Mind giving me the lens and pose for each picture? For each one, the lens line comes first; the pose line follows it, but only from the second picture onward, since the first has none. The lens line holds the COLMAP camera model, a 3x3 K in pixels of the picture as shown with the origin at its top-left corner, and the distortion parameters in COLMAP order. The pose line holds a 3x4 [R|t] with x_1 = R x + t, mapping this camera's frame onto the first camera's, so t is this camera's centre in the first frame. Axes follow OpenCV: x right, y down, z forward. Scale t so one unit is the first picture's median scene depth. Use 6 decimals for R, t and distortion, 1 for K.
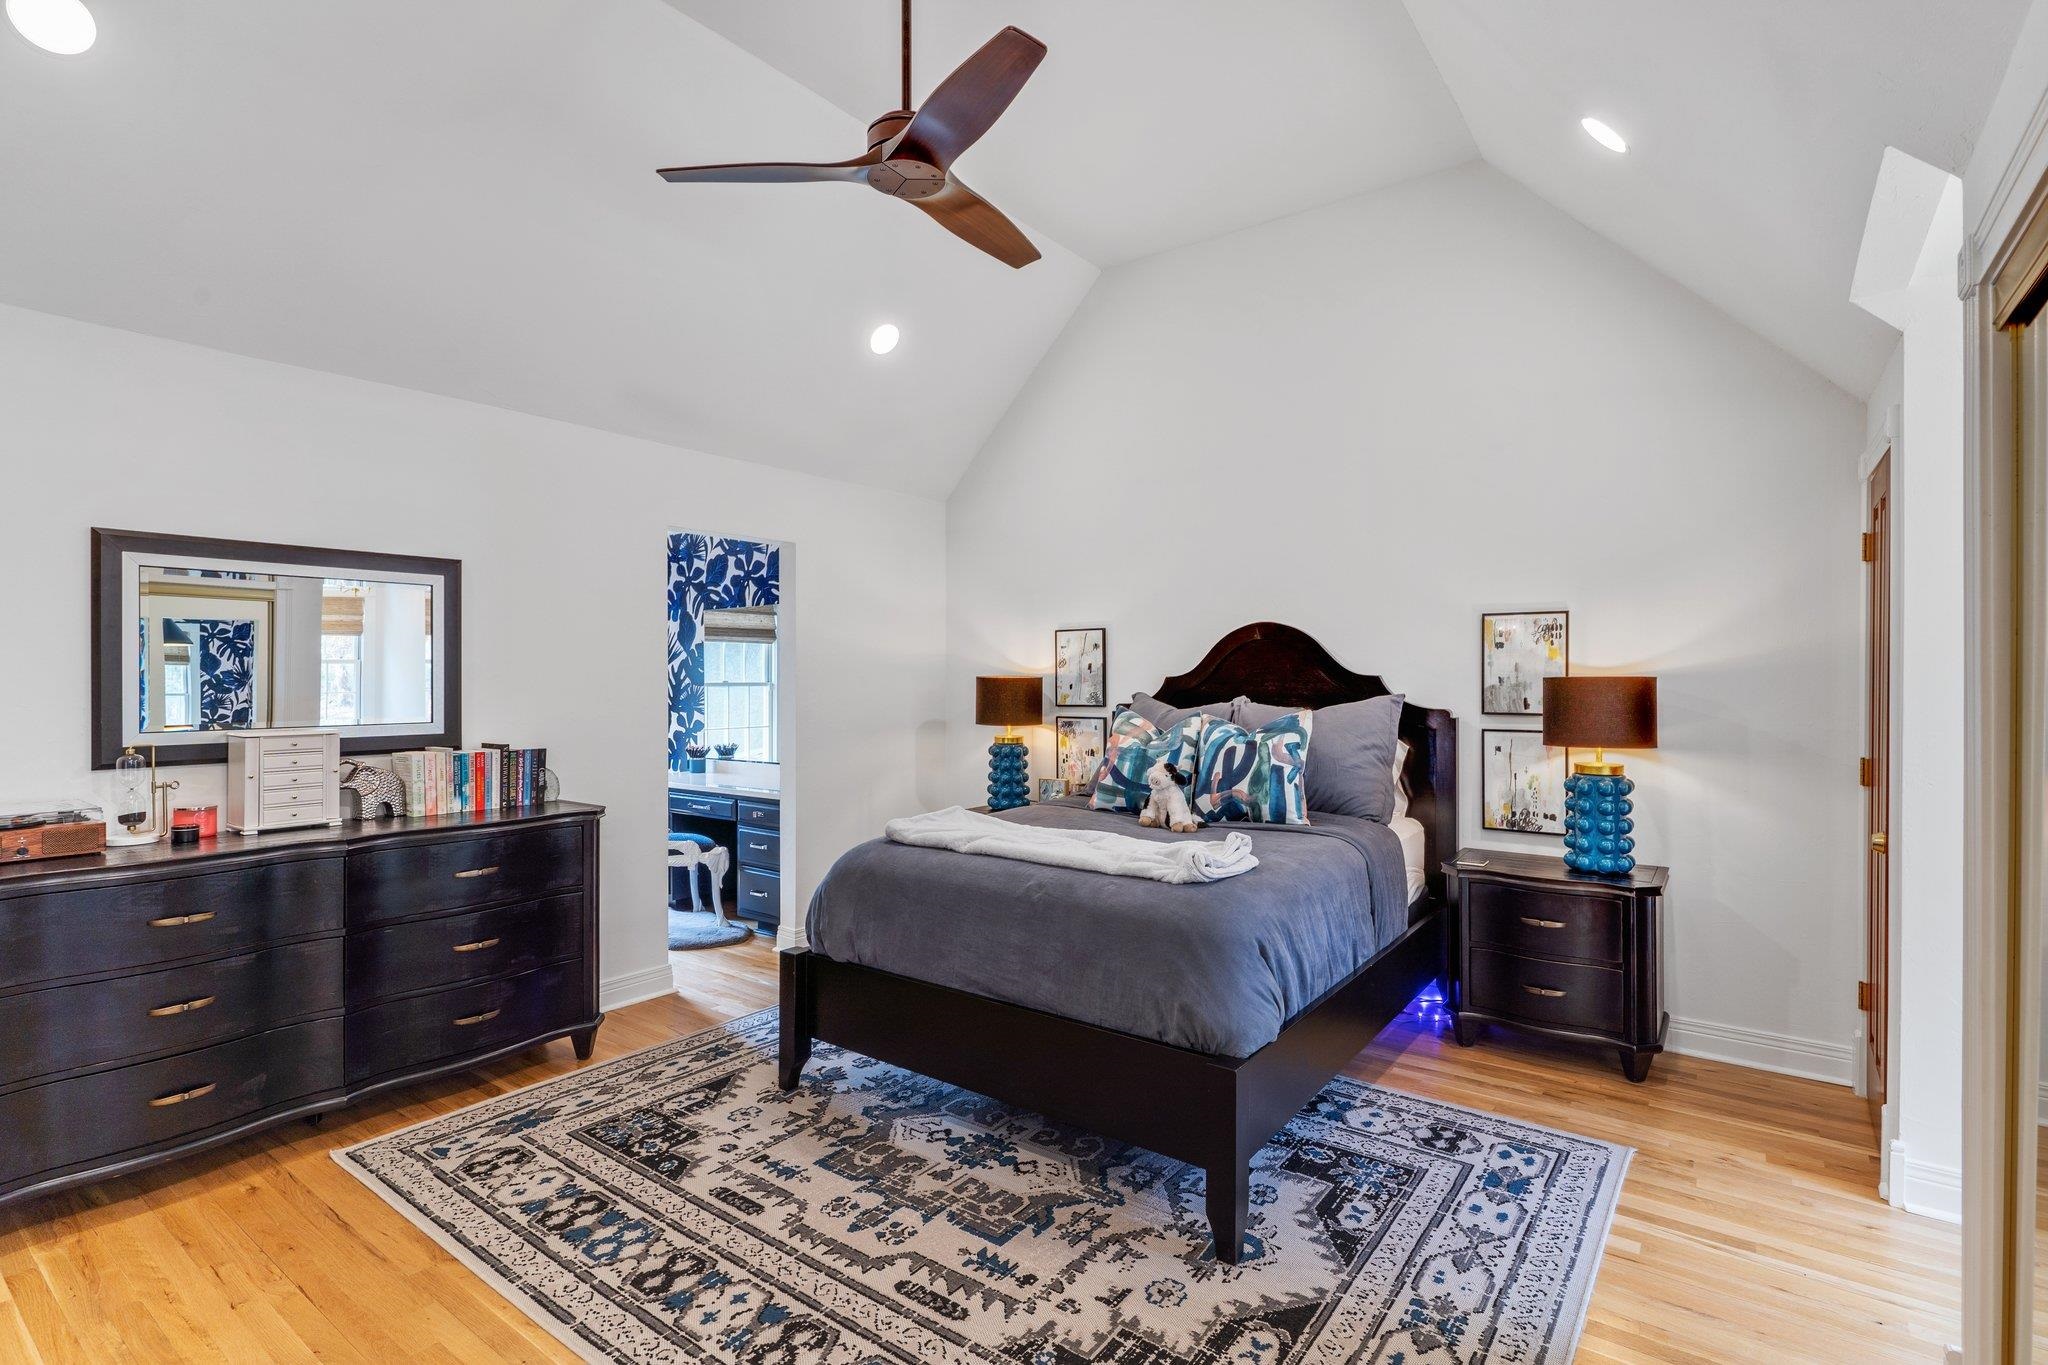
lens RADIAL K [[983.0, 0, 1017.3], [0, 983.0, 679.3], [0, 0, 1]] dist [0.000258, 0.000334]
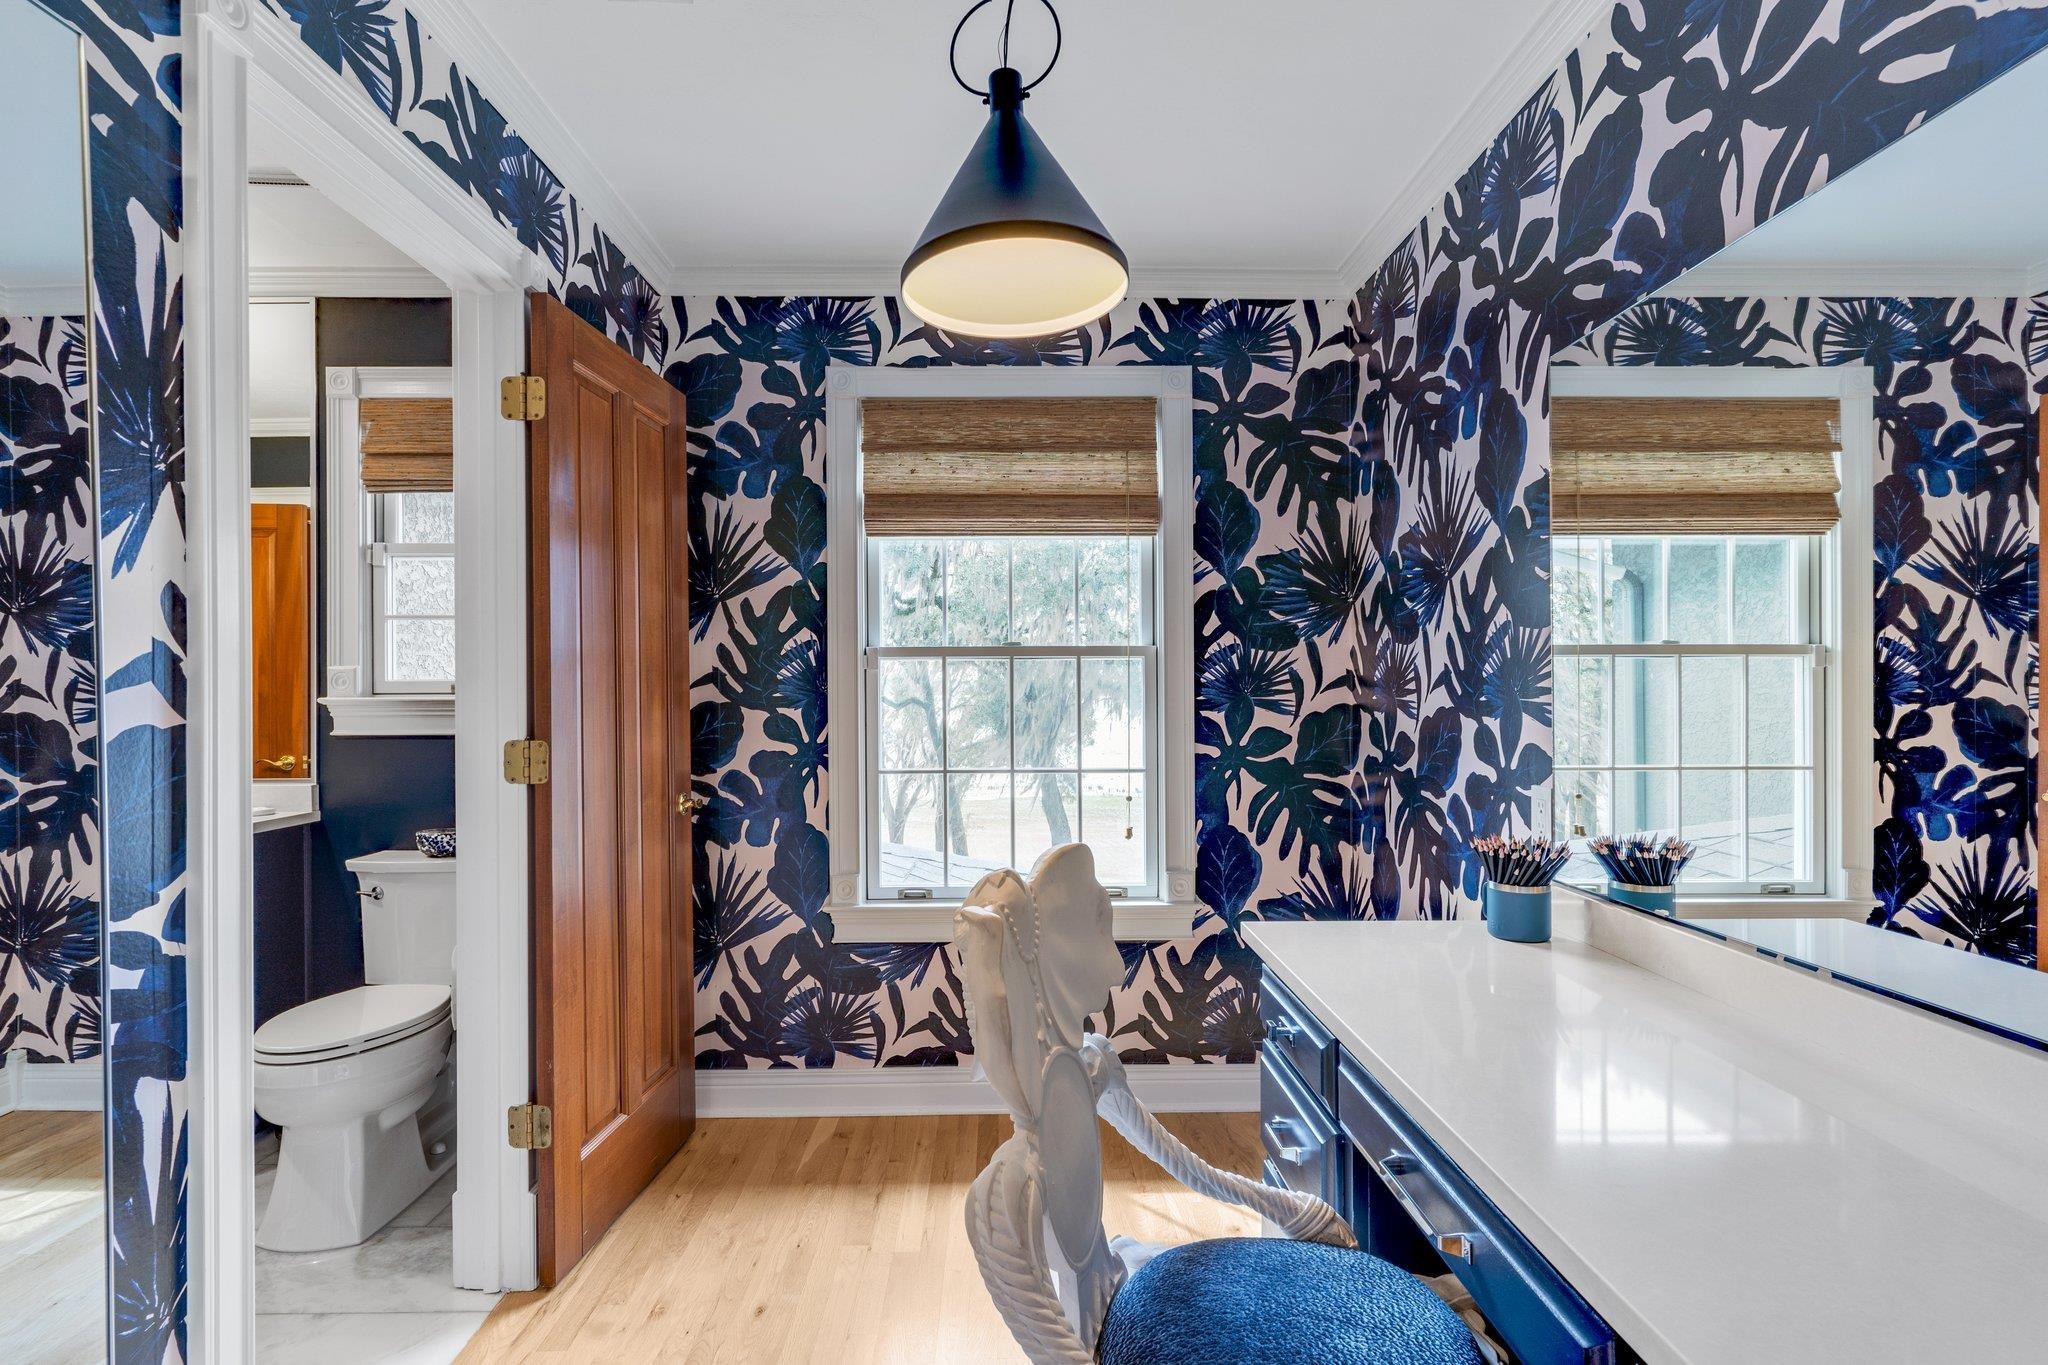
lens RADIAL K [[983.0, 0, 1017.3], [0, 983.0, 679.3], [0, 0, 1]] dist [0.000258, 0.000334]
pose [[0.614535, -0.001977, -0.788887, -0.188623], [0.000835, 0.999998, -0.001856, 0.022214], [0.788889, 0.000482, 0.614535, 0.699281]]
